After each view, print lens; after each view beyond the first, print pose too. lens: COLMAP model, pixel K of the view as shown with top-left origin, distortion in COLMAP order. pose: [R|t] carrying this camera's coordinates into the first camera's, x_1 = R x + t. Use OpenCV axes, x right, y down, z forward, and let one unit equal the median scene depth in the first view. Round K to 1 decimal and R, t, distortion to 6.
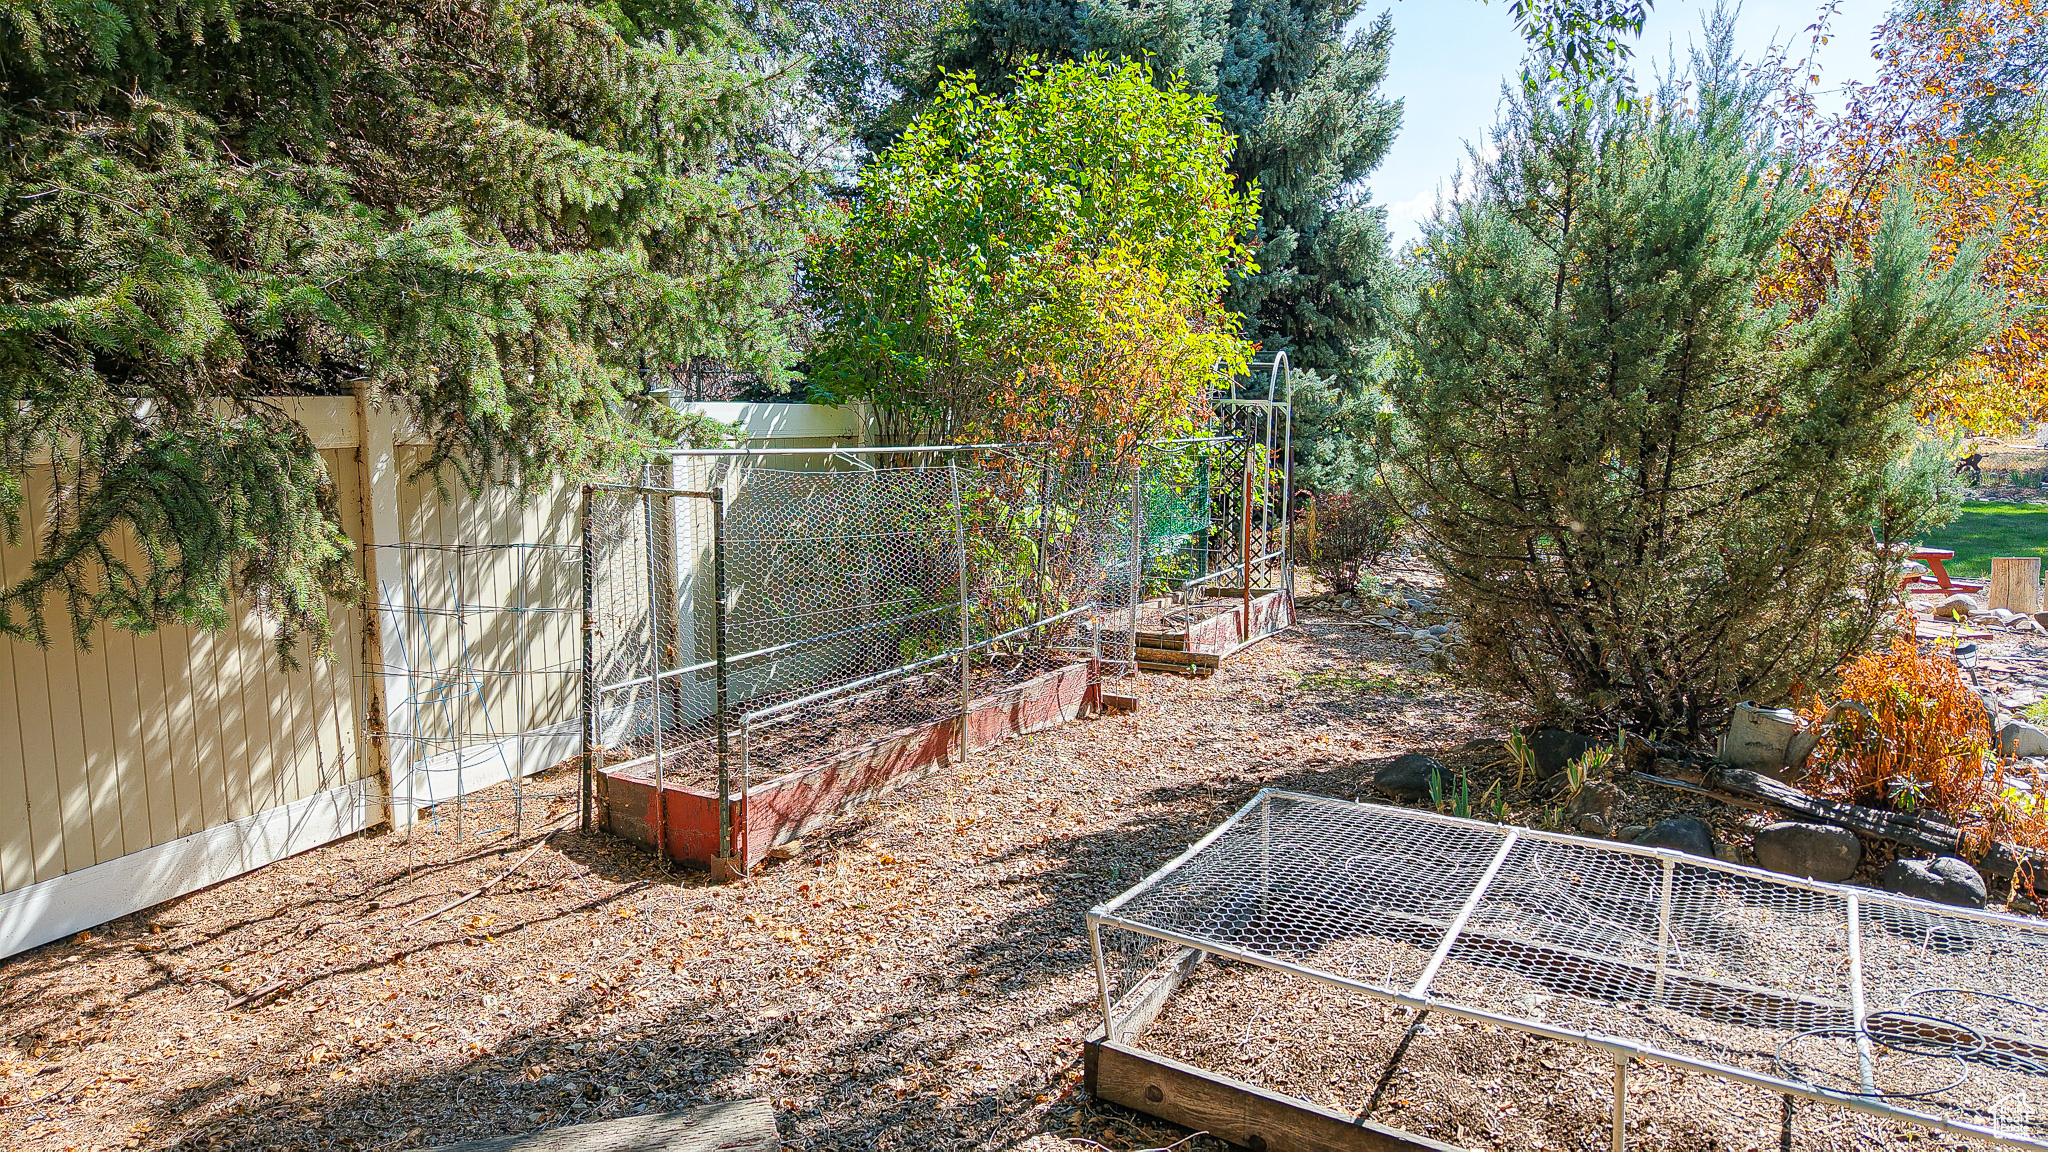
lens RADIAL K [[1342.2, 0, 1024.0], [0, 1342.2, 576.0], [0, 0, 1]] dist [0.043022, -0.059247]
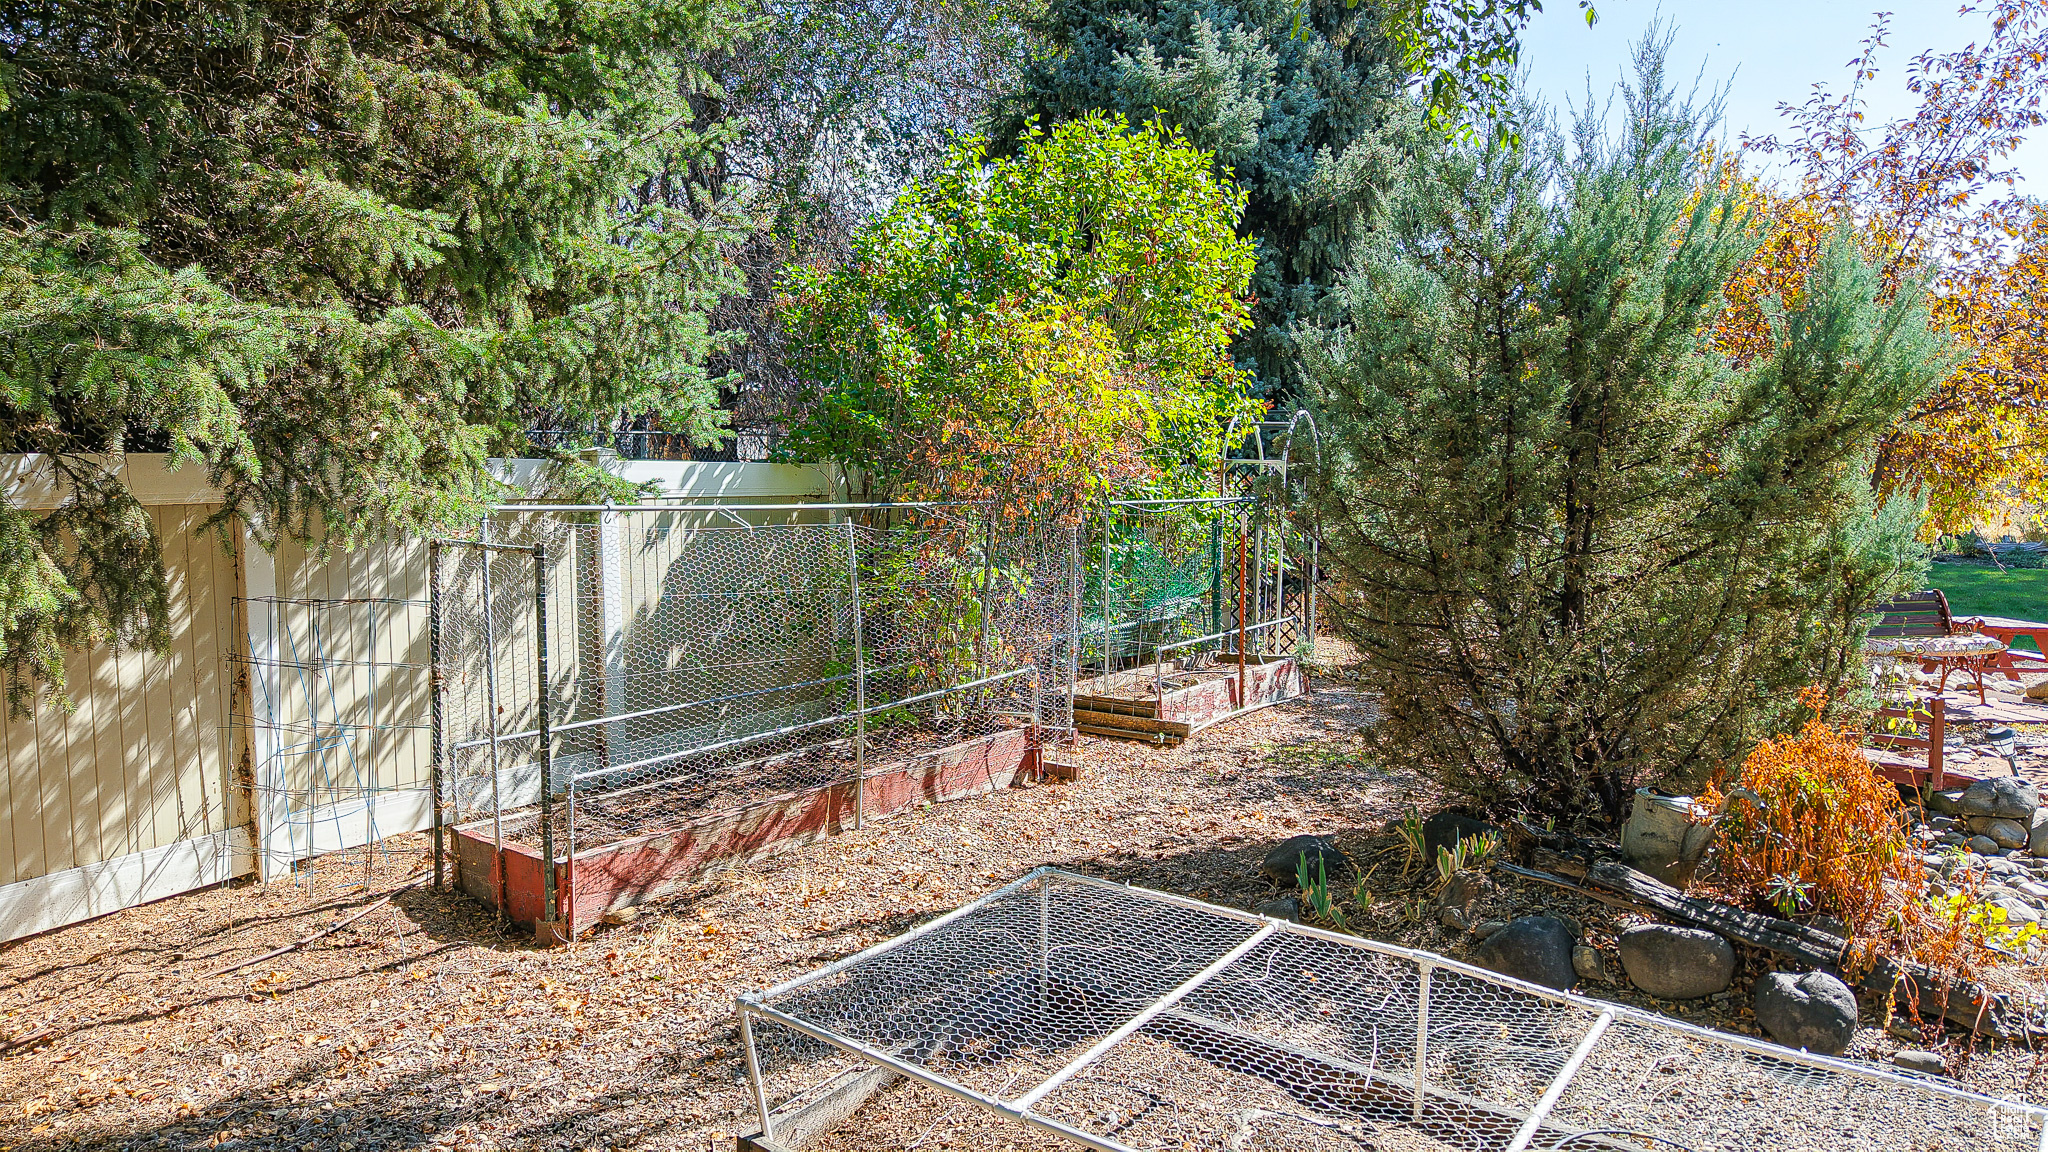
lens RADIAL K [[1339.2, 0, 1092.9], [0, 1339.2, 577.0], [0, 0, 1]] dist [0.018986, -0.021373]
pose [[0.994057, 0.008815, -0.108502, 0.259192], [-0.013901, 0.998835, -0.046209, -0.000796], [0.107968, 0.047442, 0.993022, 0.059880]]
